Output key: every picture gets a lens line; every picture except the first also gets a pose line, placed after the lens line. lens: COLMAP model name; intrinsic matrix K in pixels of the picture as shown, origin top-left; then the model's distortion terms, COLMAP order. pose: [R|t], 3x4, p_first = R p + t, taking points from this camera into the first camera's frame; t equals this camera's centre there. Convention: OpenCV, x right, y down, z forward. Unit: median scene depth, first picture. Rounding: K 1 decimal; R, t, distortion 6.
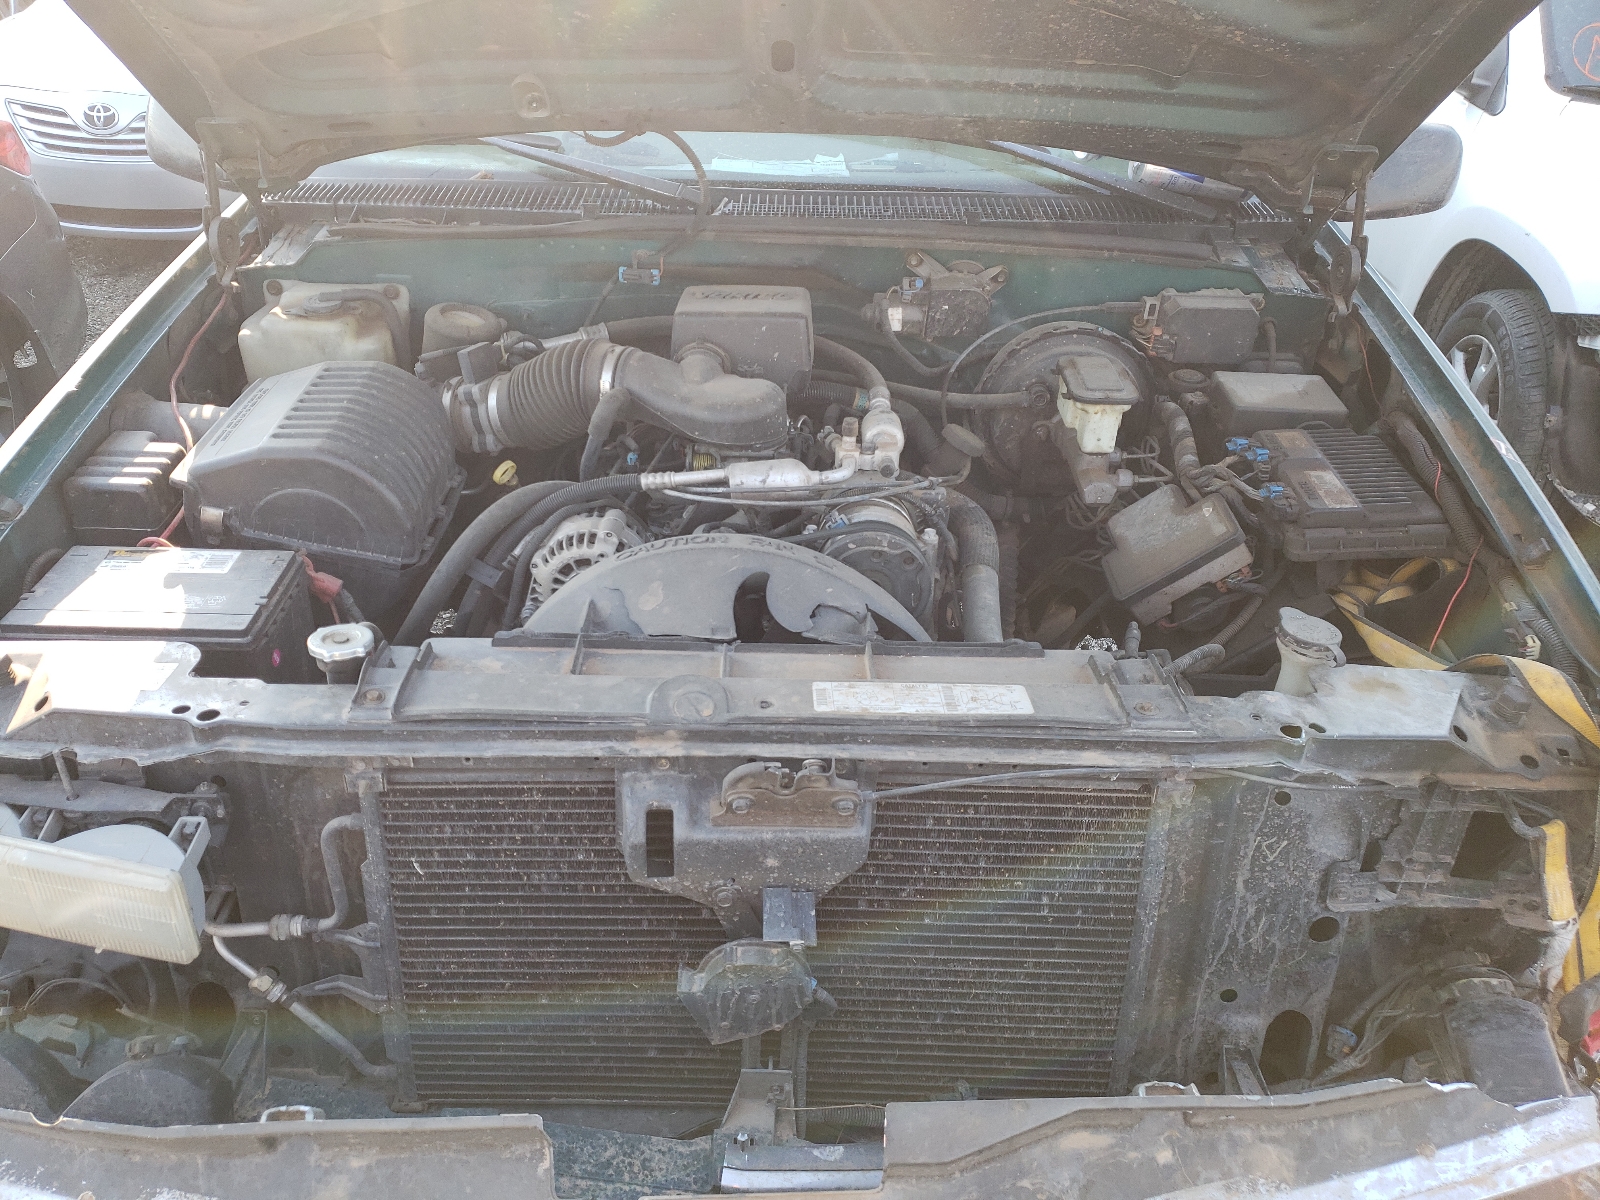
lens RADIAL K [[1330.5, 0, 692.0], [0, 1330.5, 606.7], [0, 0, 1]] dist [-0.046785, -0.004943]
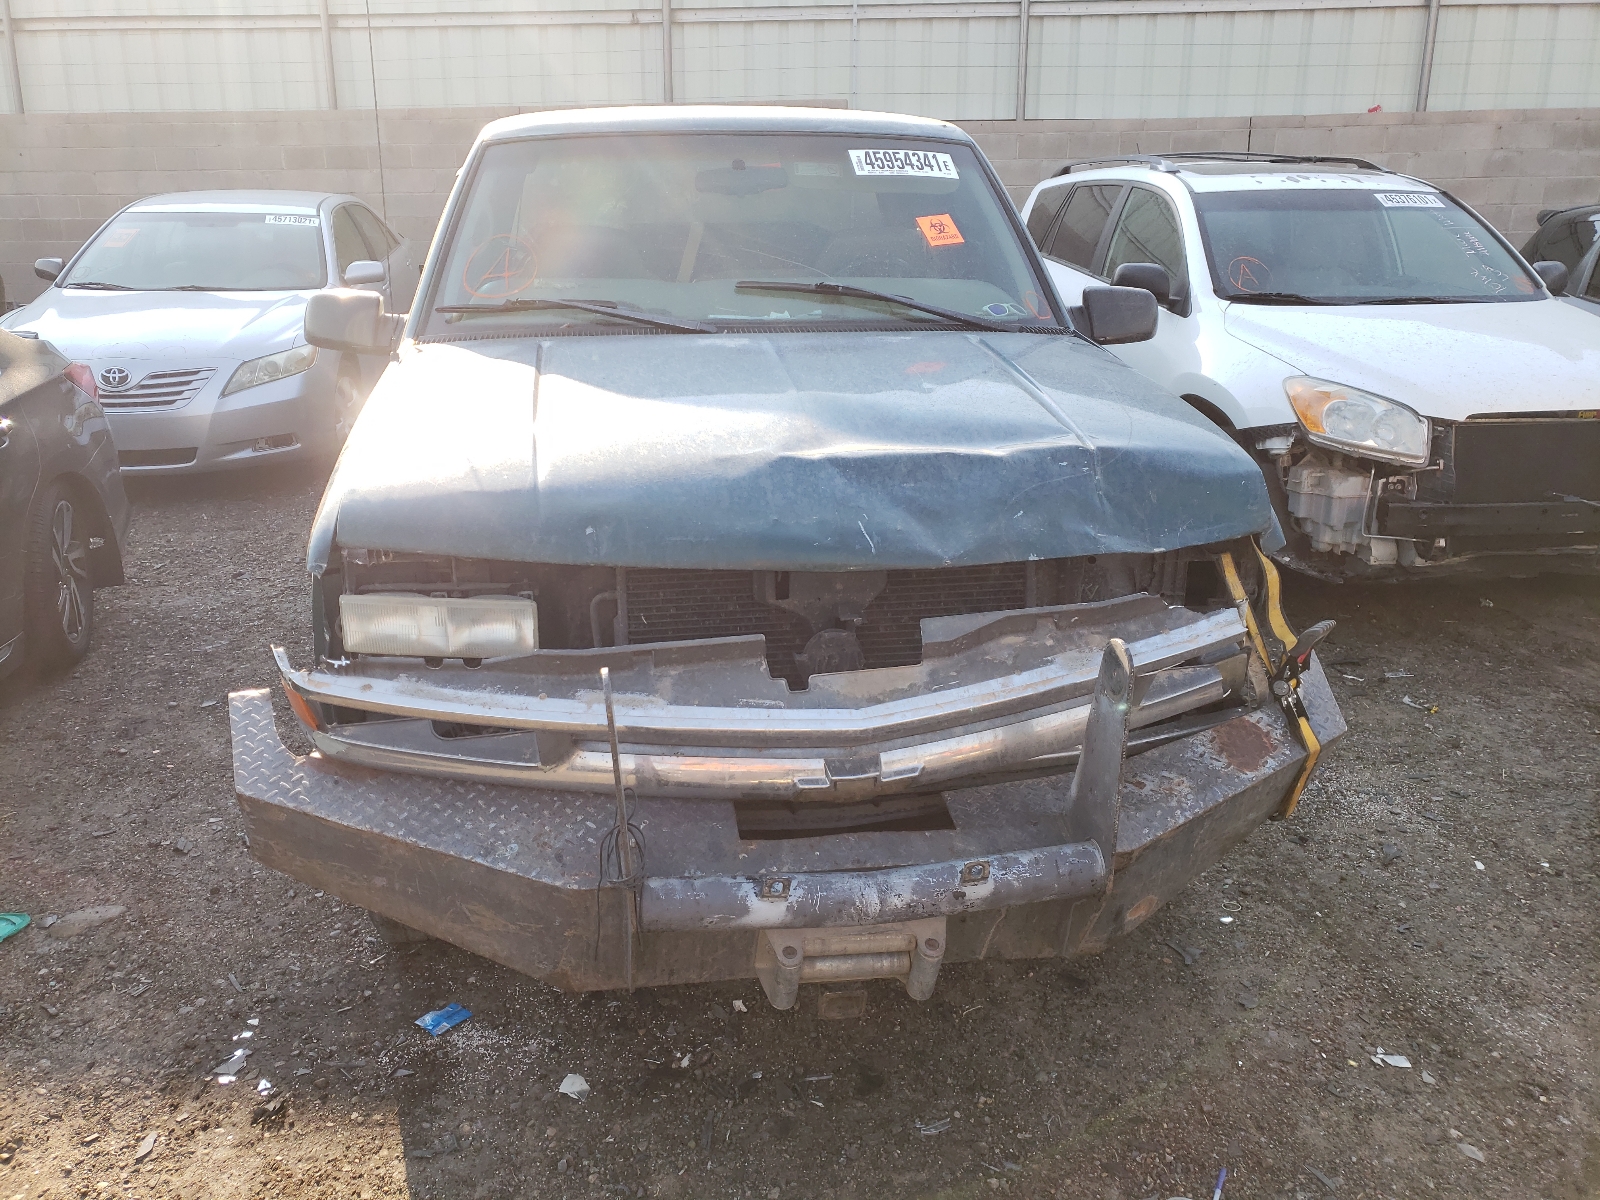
lens RADIAL K [[1254.8, 0, 800.0], [0, 1254.8, 600.0], [0, 0, 1]] dist [0.013553, 0.003843]
pose [[0.980521, -0.058611, 0.187465, -0.319205], [0.098521, 0.972450, -0.211270, 0.557626], [-0.169918, 0.225623, 0.959282, -0.695355]]
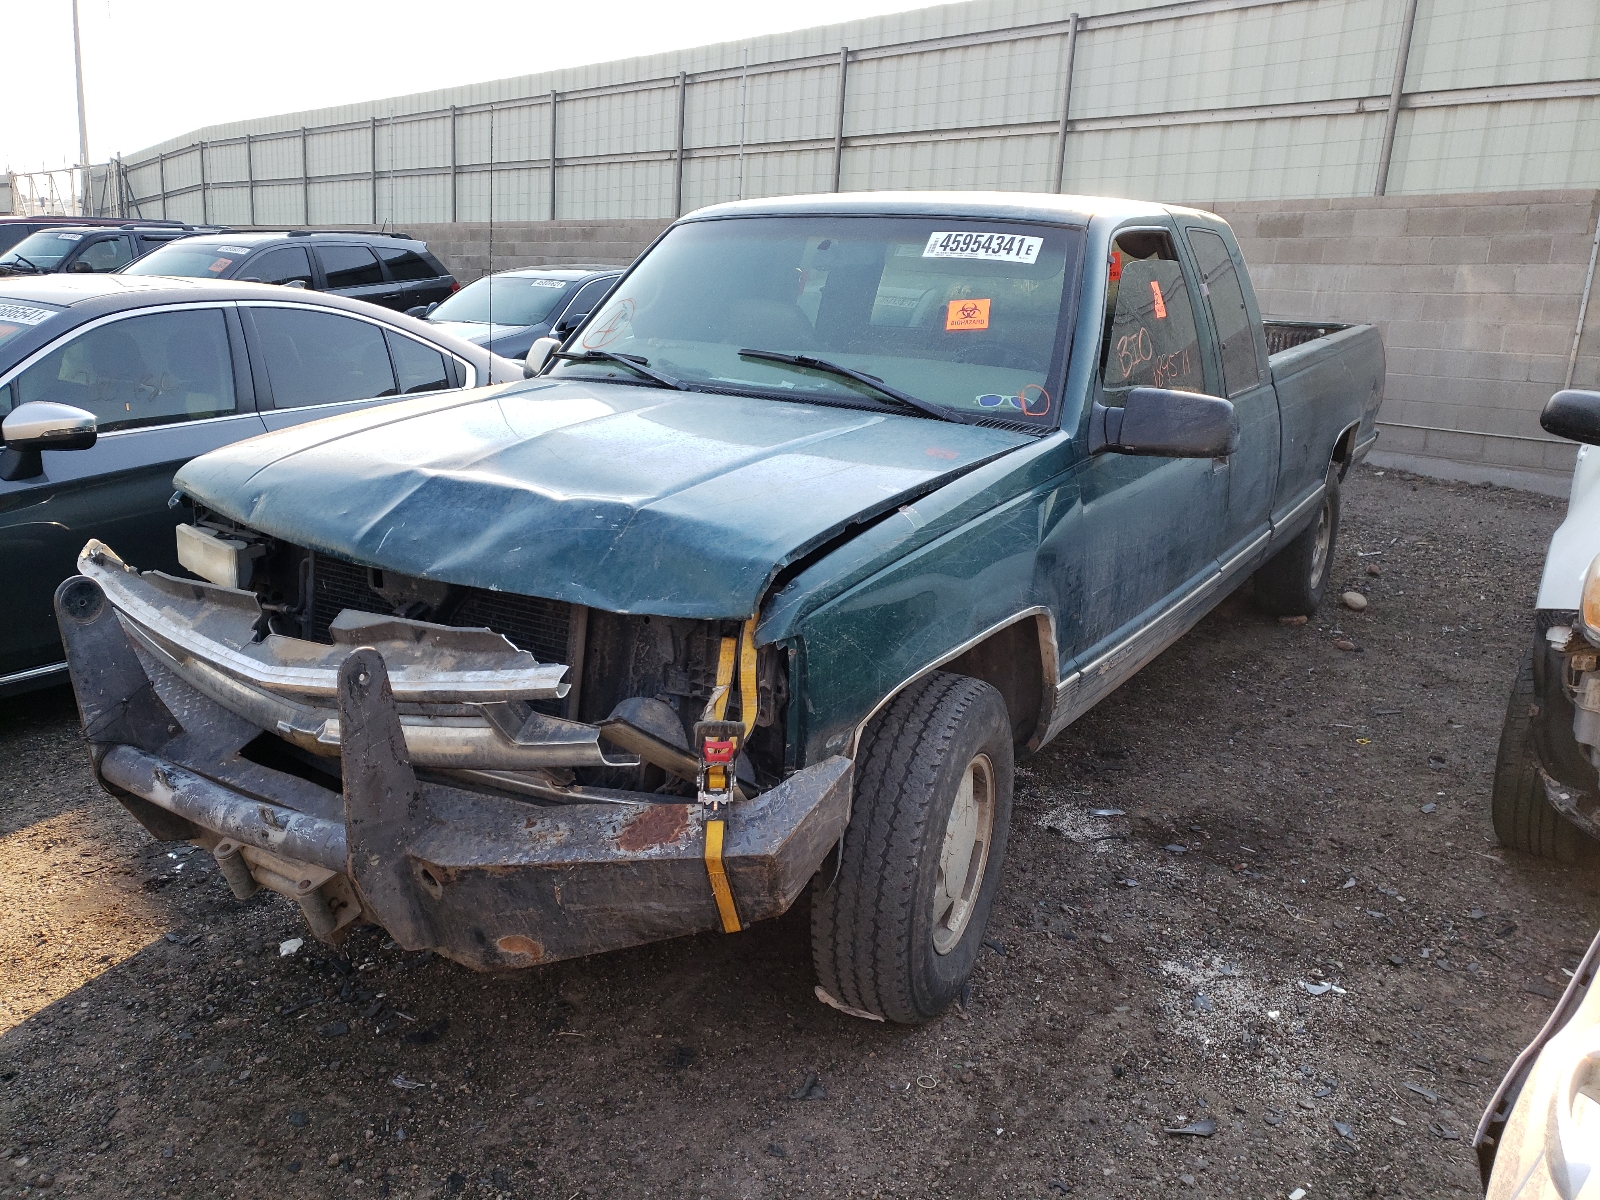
lens RADIAL K [[1275.8, 0, 789.3], [0, 1275.8, 631.9], [0, 0, 1]] dist [0.009909, 0.008632]
pose [[0.872585, 0.162939, -0.460484, 1.535125], [-0.280449, 0.938975, -0.199182, 0.487760], [0.399929, 0.302946, 0.865032, -0.564249]]
